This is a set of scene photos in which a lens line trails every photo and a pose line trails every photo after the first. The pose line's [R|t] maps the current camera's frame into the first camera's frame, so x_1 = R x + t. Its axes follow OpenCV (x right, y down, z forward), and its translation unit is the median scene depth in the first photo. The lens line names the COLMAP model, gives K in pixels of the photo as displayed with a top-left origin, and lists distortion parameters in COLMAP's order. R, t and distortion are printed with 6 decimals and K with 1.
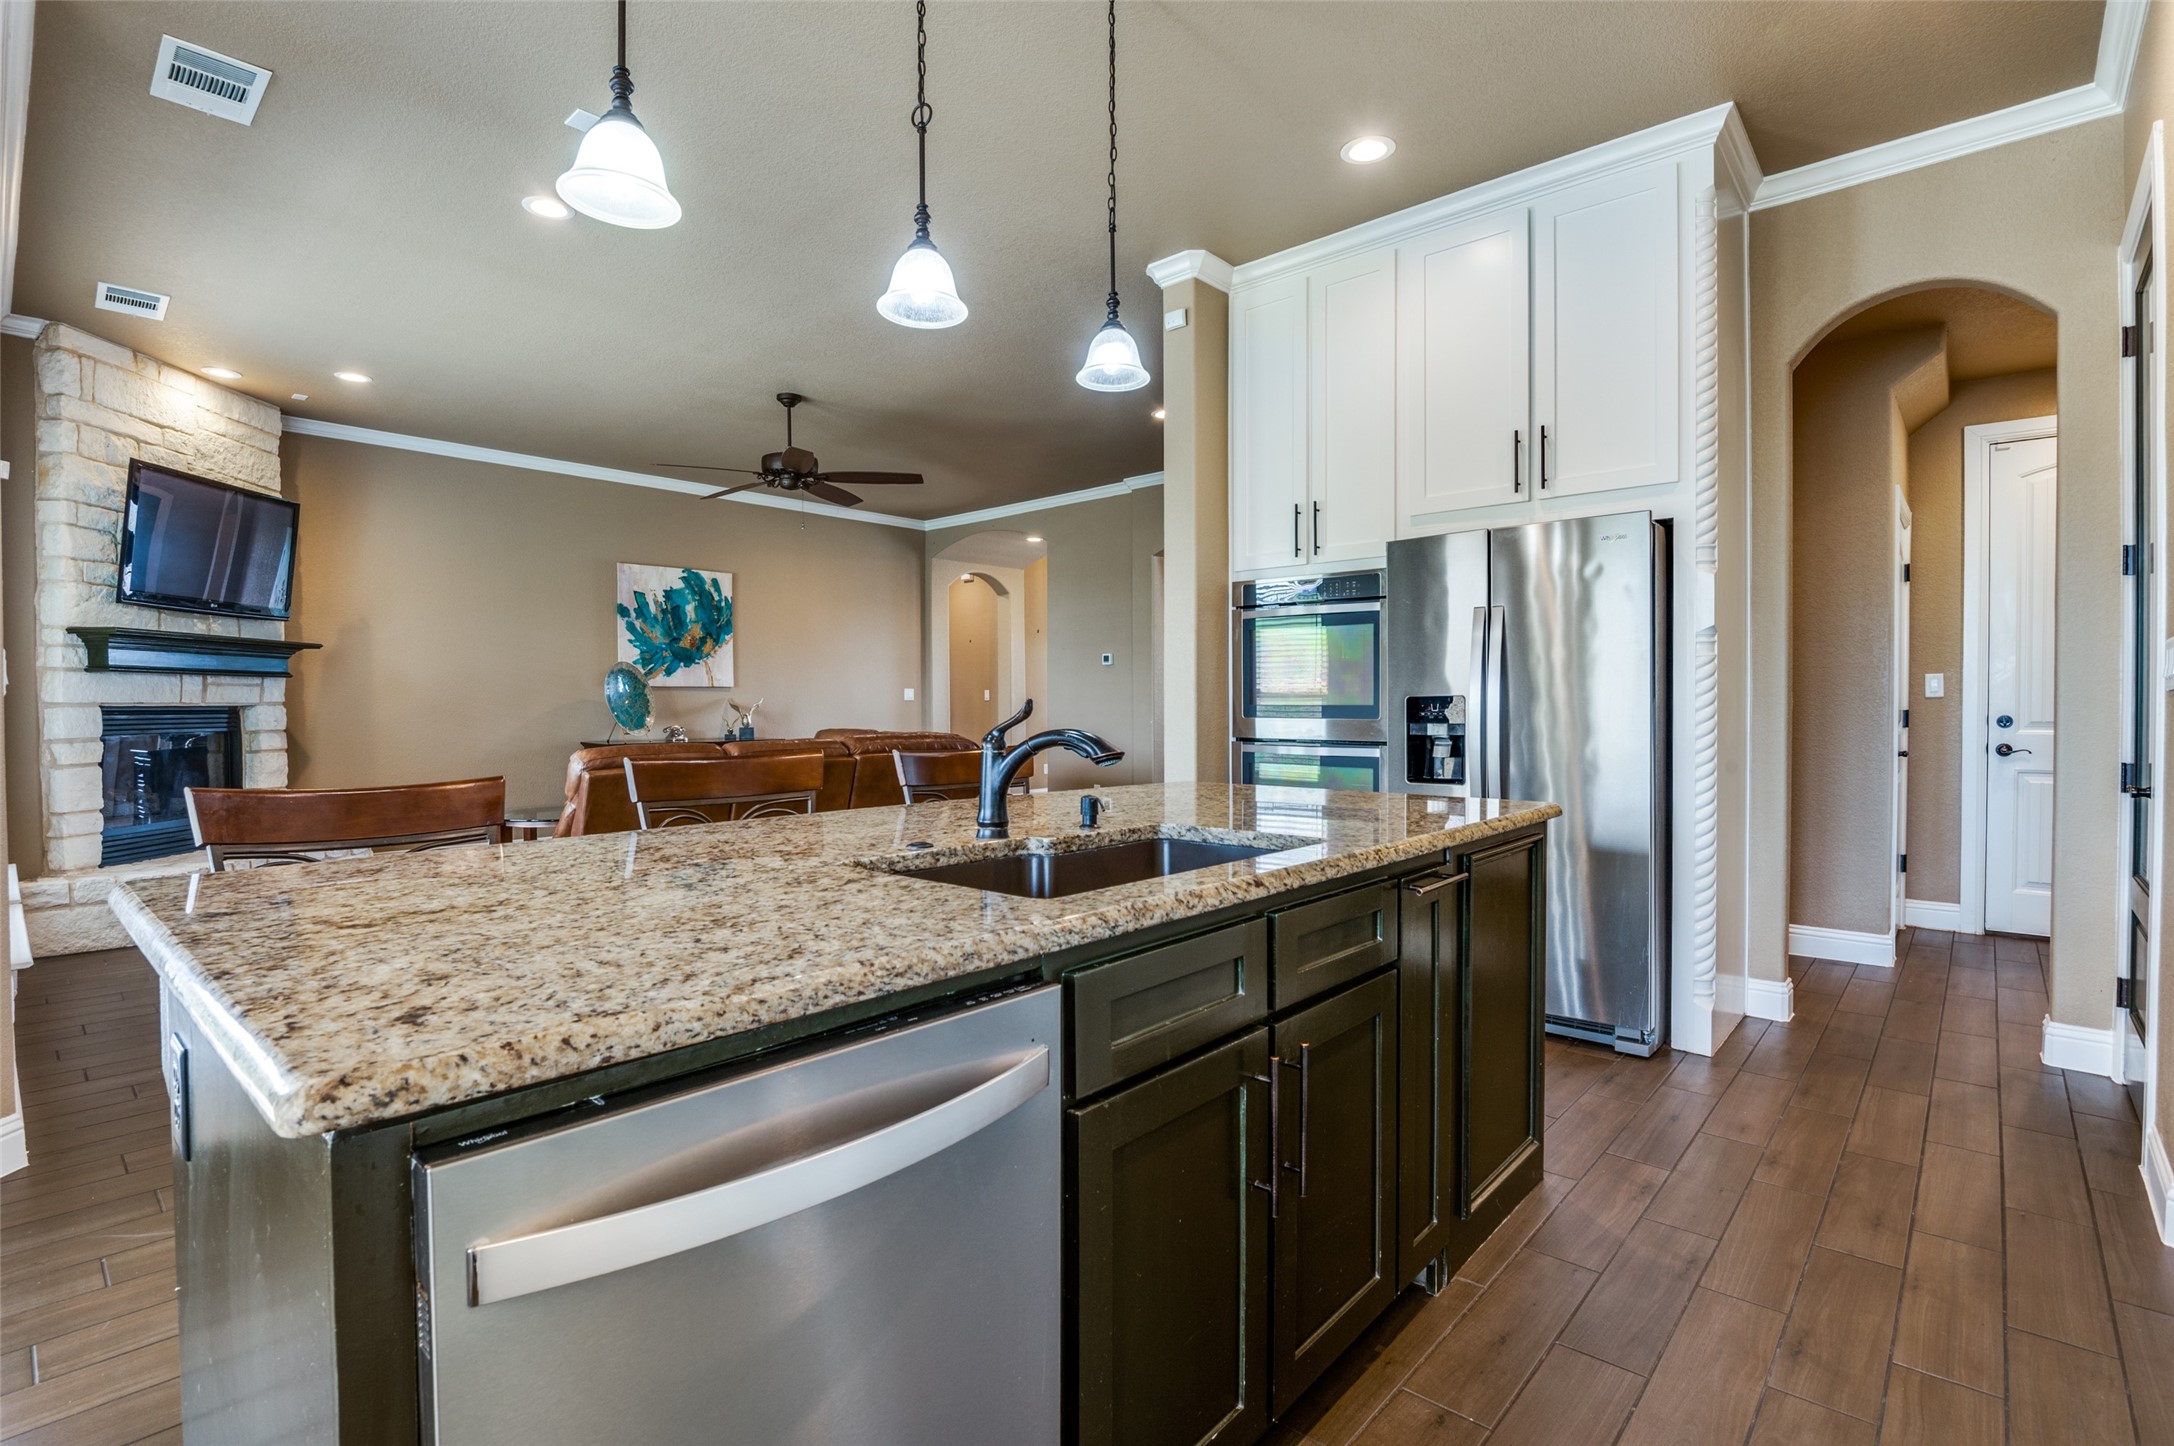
lens RADIAL K [[1029.8, 0, 1087.0], [0, 1029.8, 723.0], [0, 0, 1]] dist [-0.017559, -0.001642]
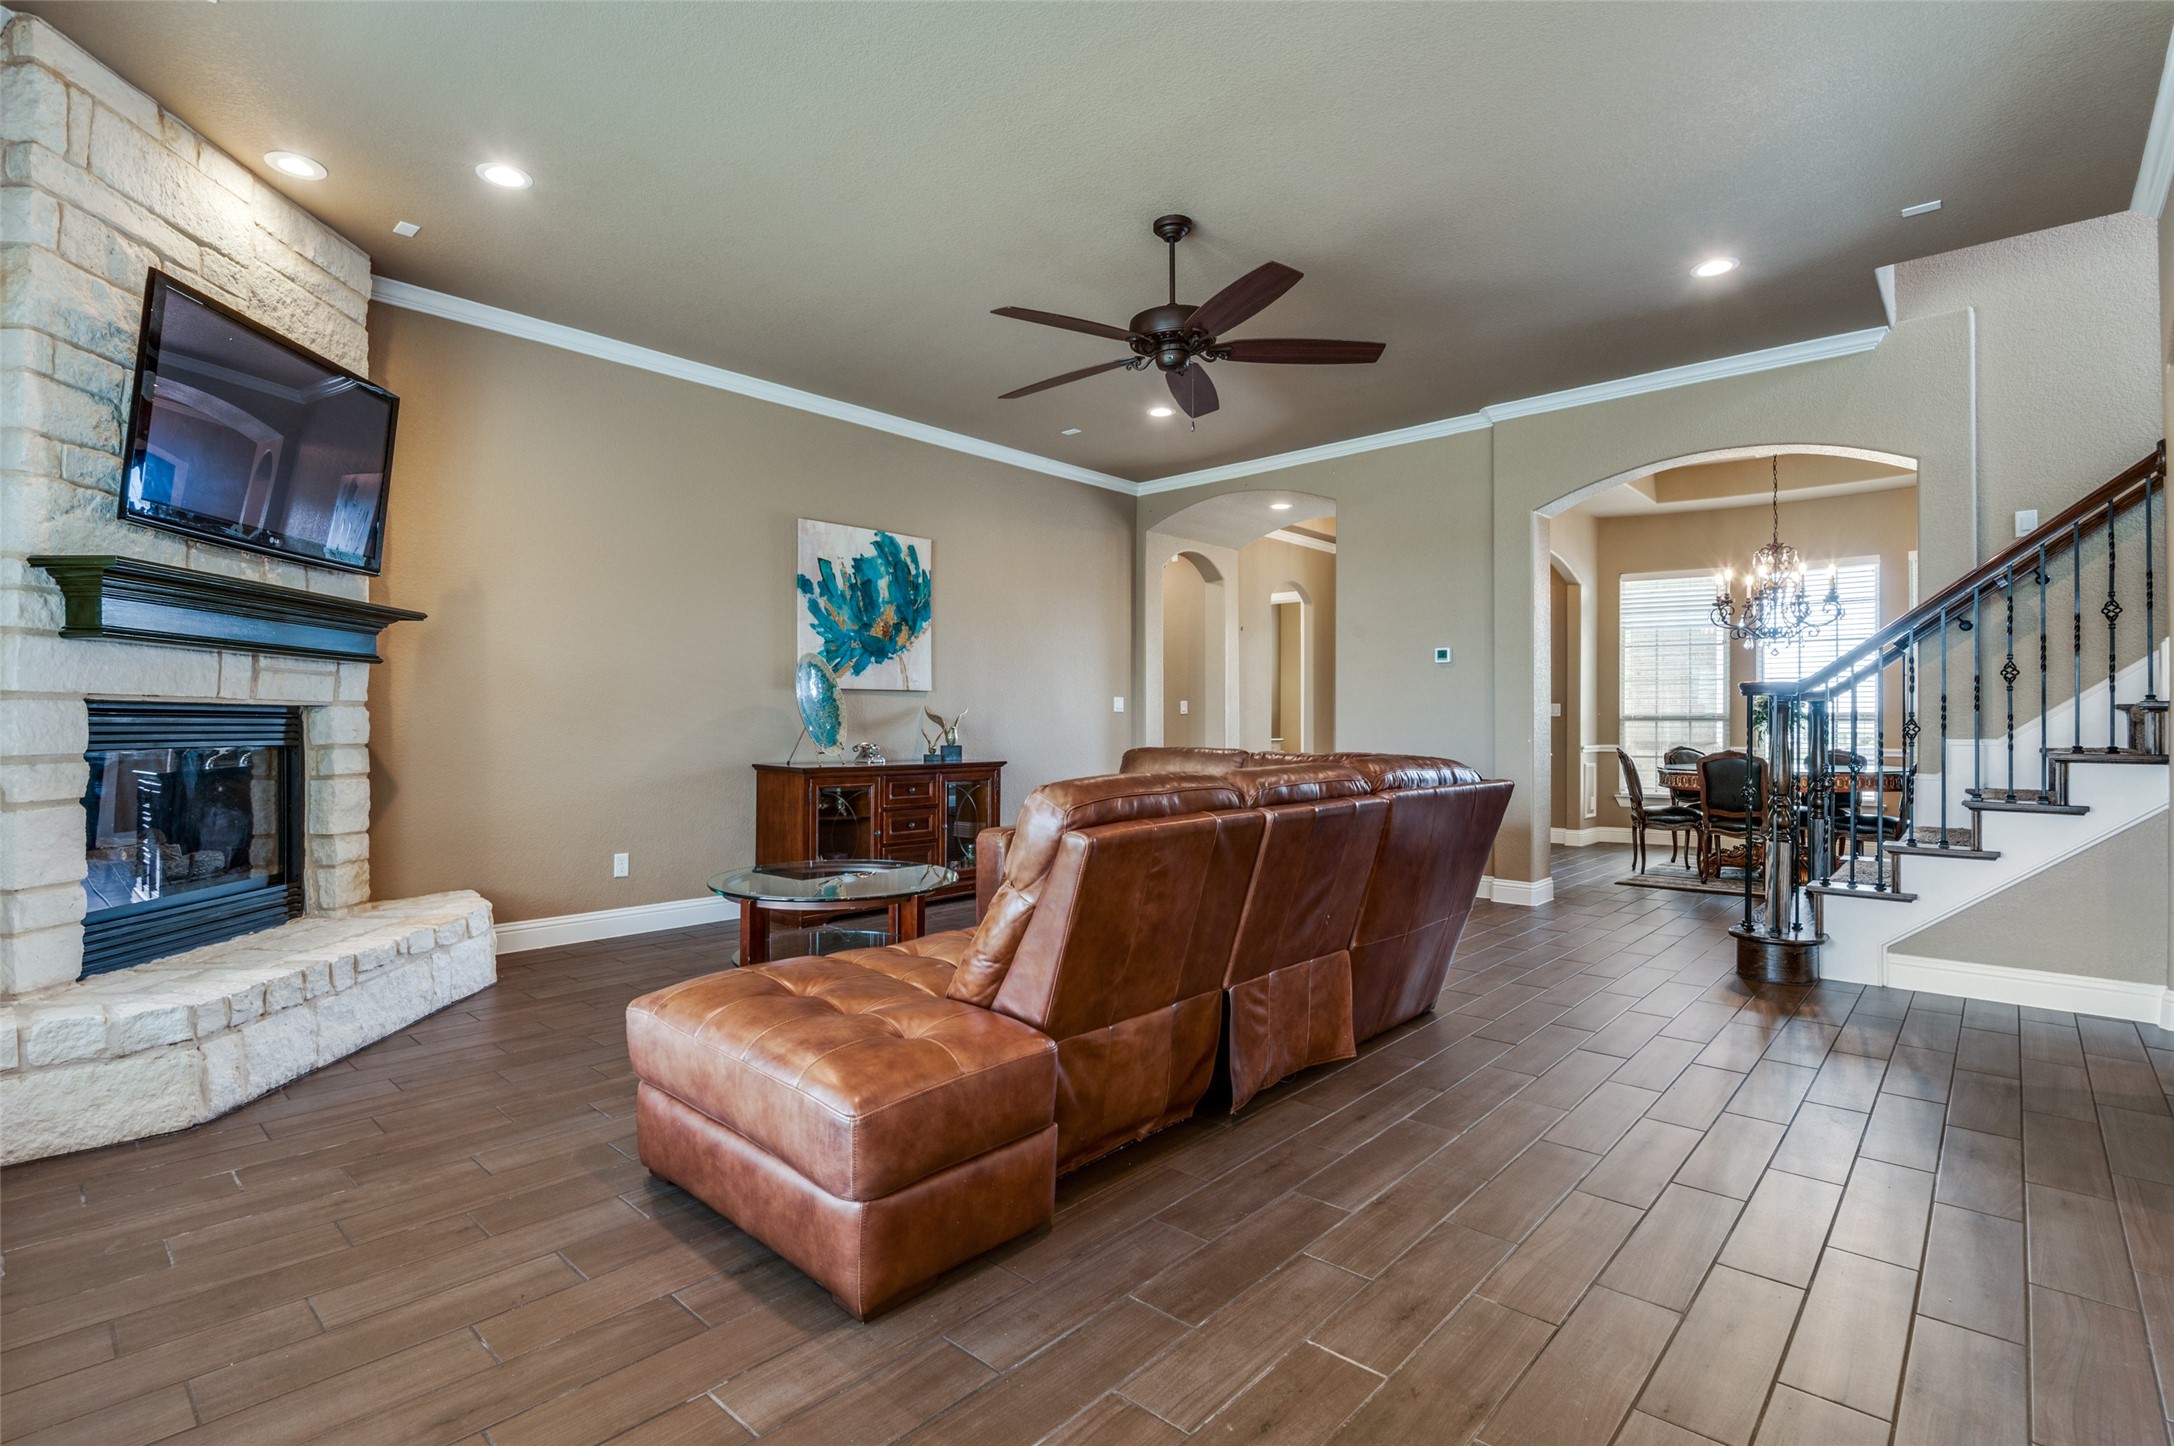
lens RADIAL K [[1040.1, 0, 1059.0], [0, 1040.1, 723.5], [0, 0, 1]] dist [-0.018820, -0.000840]
pose [[0.999799, 0.004720, -0.019469, -0.549113], [-0.005119, 0.999778, -0.020458, 0.007956], [0.019368, 0.020553, 0.999601, 0.574411]]
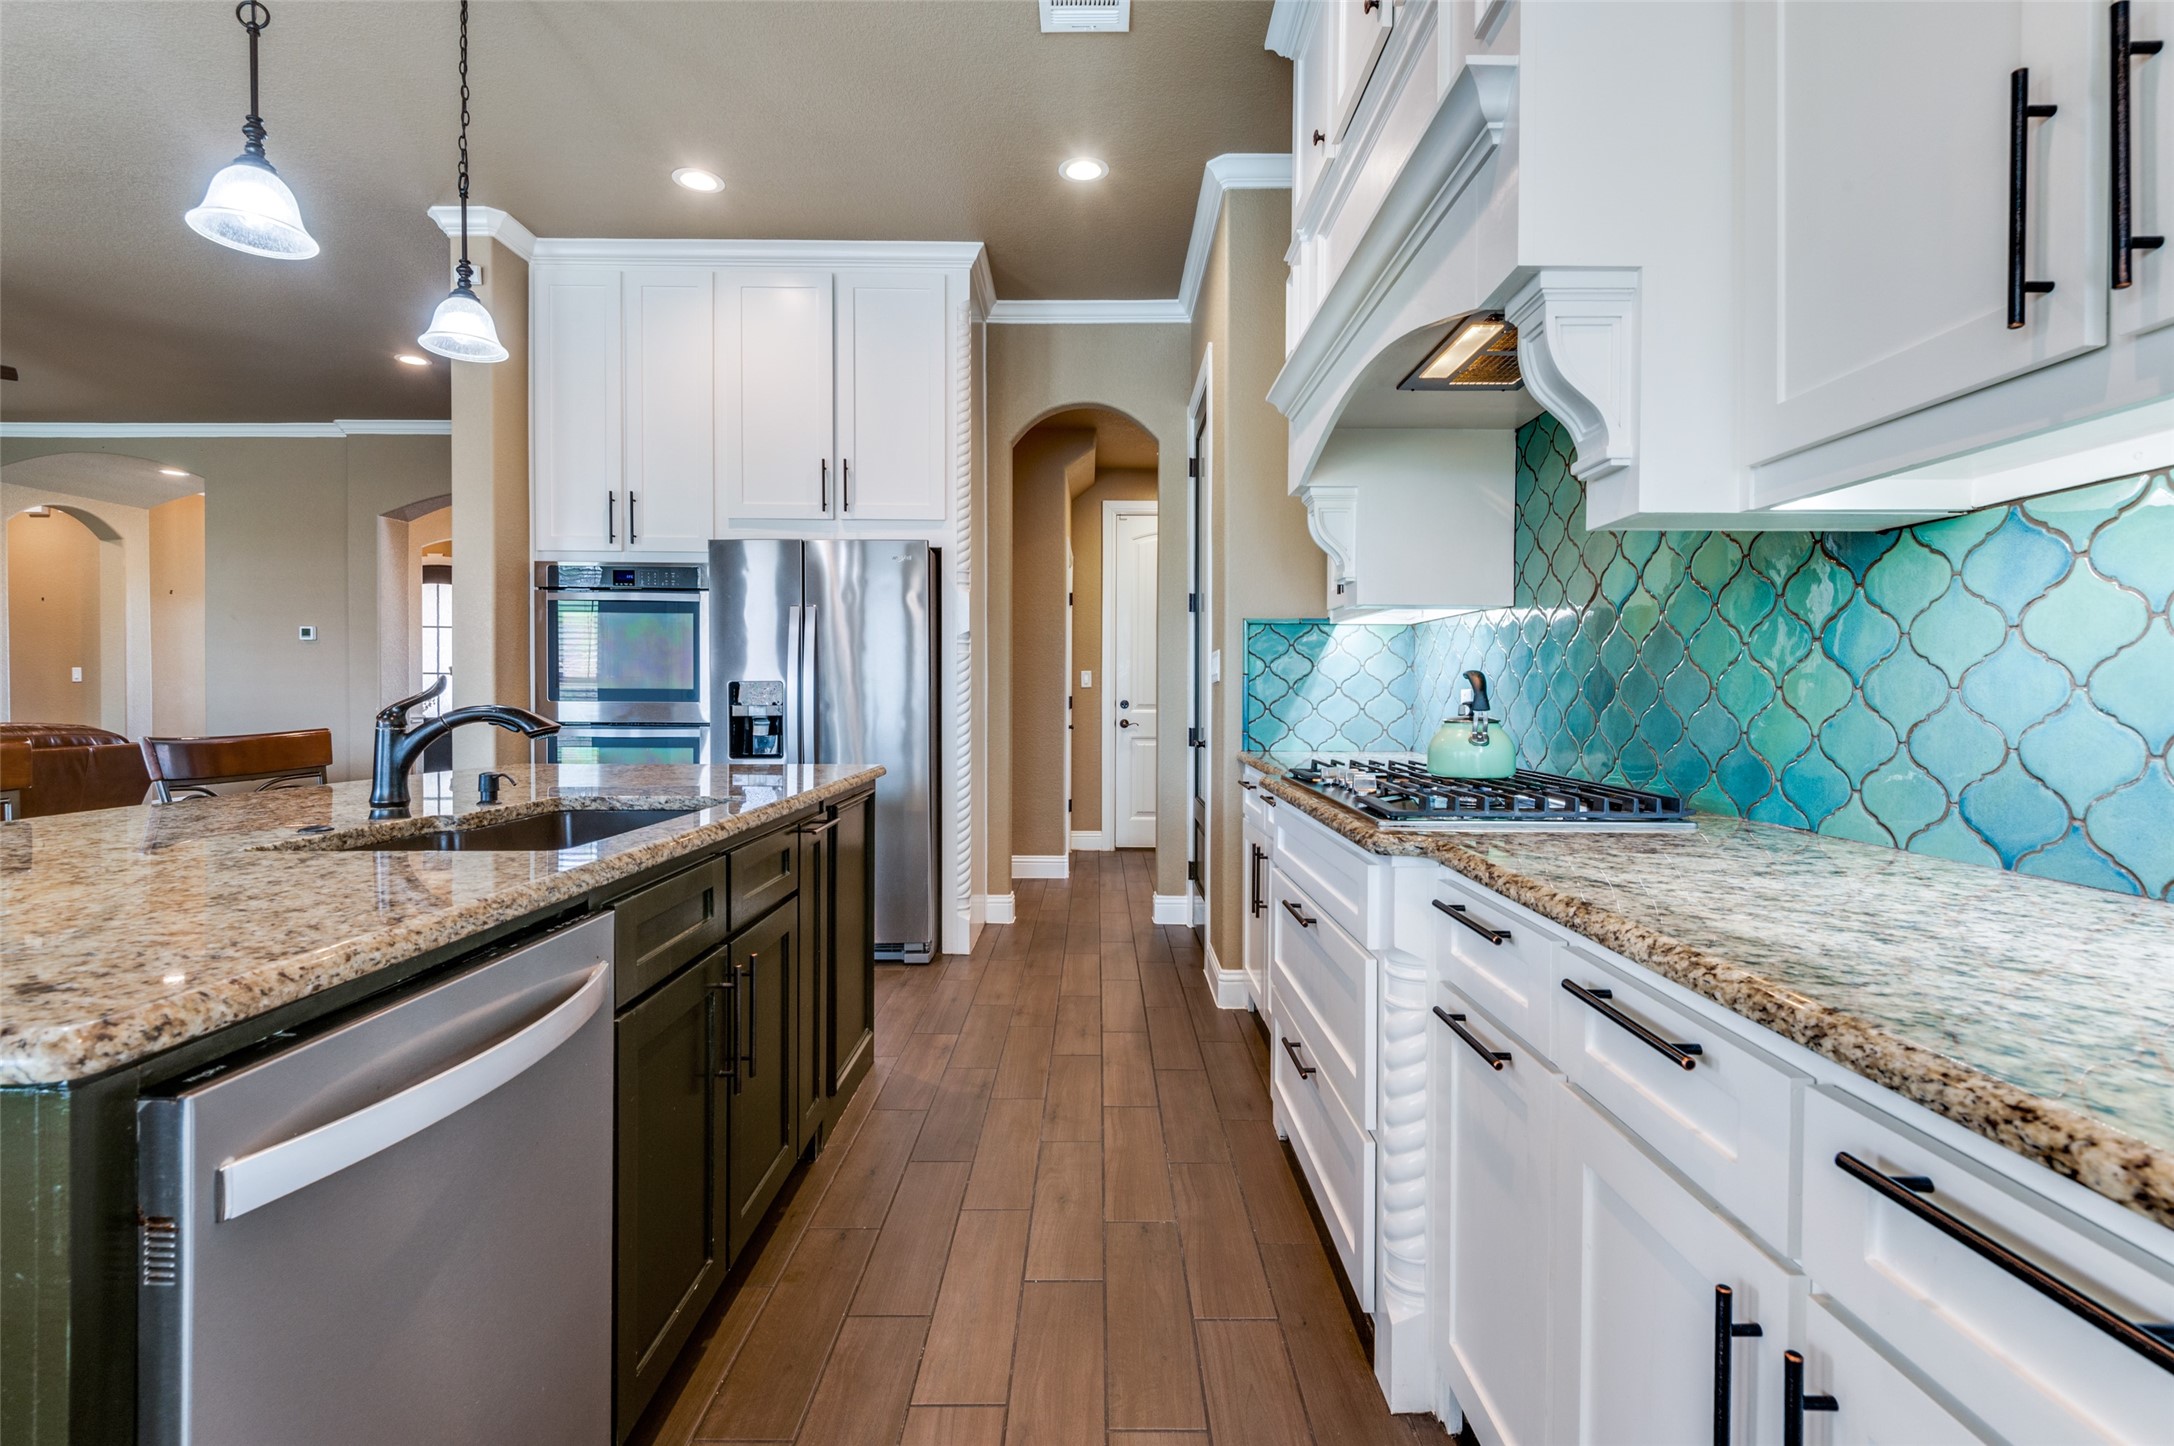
lens RADIAL K [[1025.9, 0, 1095.9], [0, 1025.9, 707.9], [0, 0, 1]] dist [-0.001474, -0.001095]
pose [[0.744542, -0.002229, 0.667572, -0.133853], [0.004859, 0.999986, -0.002080, 0.007253], [-0.667558, 0.004793, 0.744542, -0.090779]]
